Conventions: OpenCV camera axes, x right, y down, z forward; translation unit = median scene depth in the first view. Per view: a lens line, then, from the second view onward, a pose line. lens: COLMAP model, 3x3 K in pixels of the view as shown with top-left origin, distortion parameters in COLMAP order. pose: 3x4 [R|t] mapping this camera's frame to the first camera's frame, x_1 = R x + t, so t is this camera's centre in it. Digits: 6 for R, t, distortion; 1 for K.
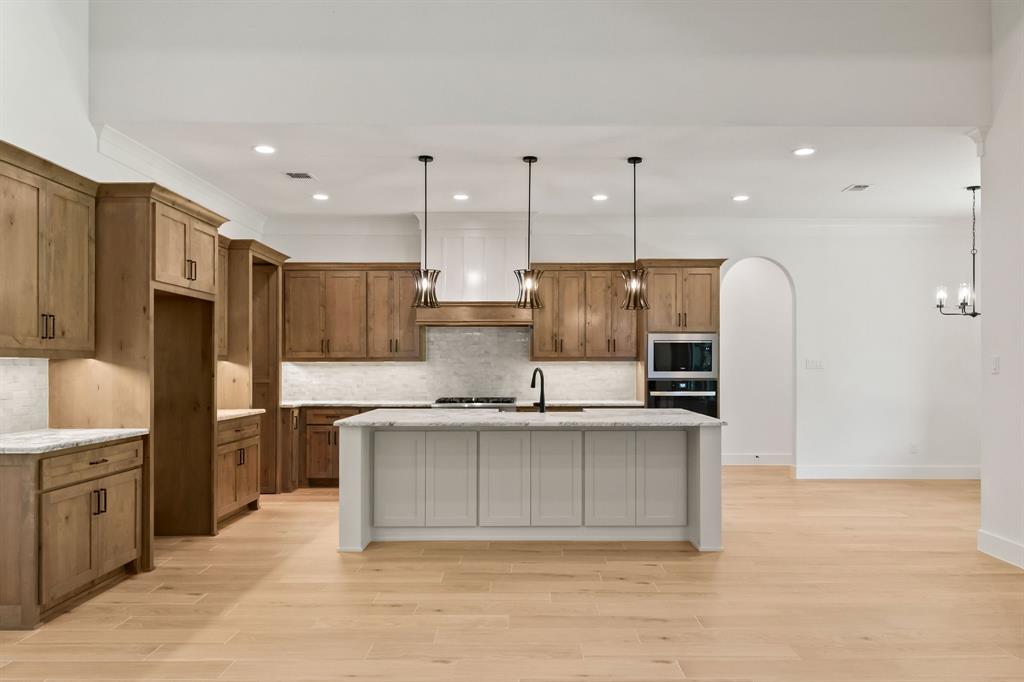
lens RADIAL K [[753.4, 0, 531.0], [0, 753.4, 360.1], [0, 0, 1]] dist [0.039763, -0.004206]
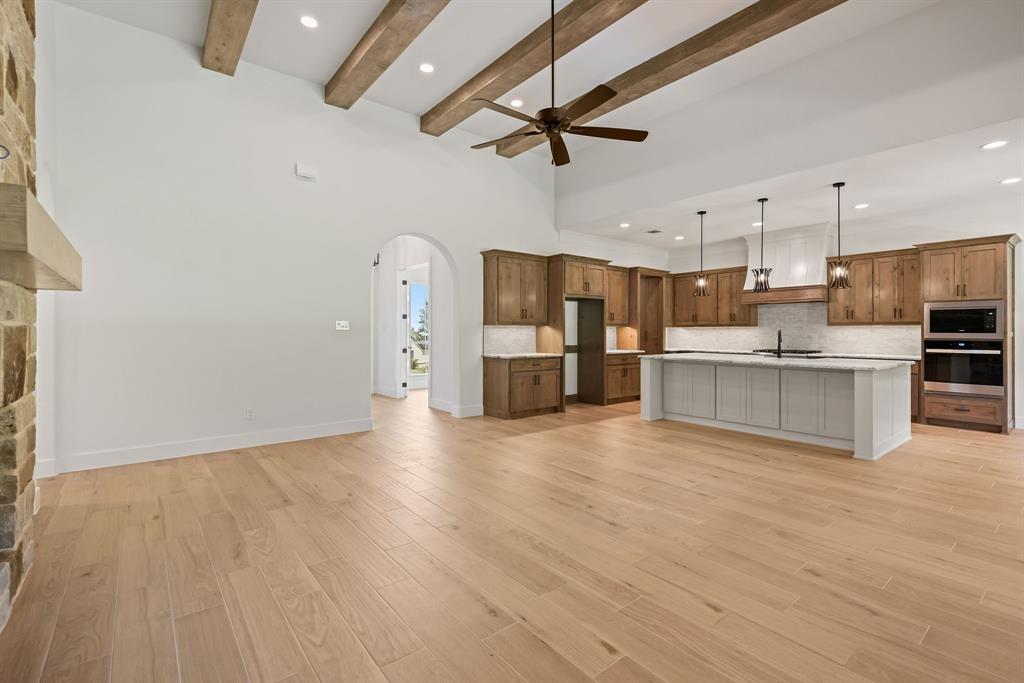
lens RADIAL K [[455.4, 0, 512.7], [0, 455.4, 338.3], [0, 0, 1]] dist [-0.002766, -0.000347]
pose [[0.620952, 0.013229, -0.783737, 0.325360], [0.005533, 0.999759, 0.021259, 0.004283], [0.783829, -0.017537, 0.620729, -0.018233]]
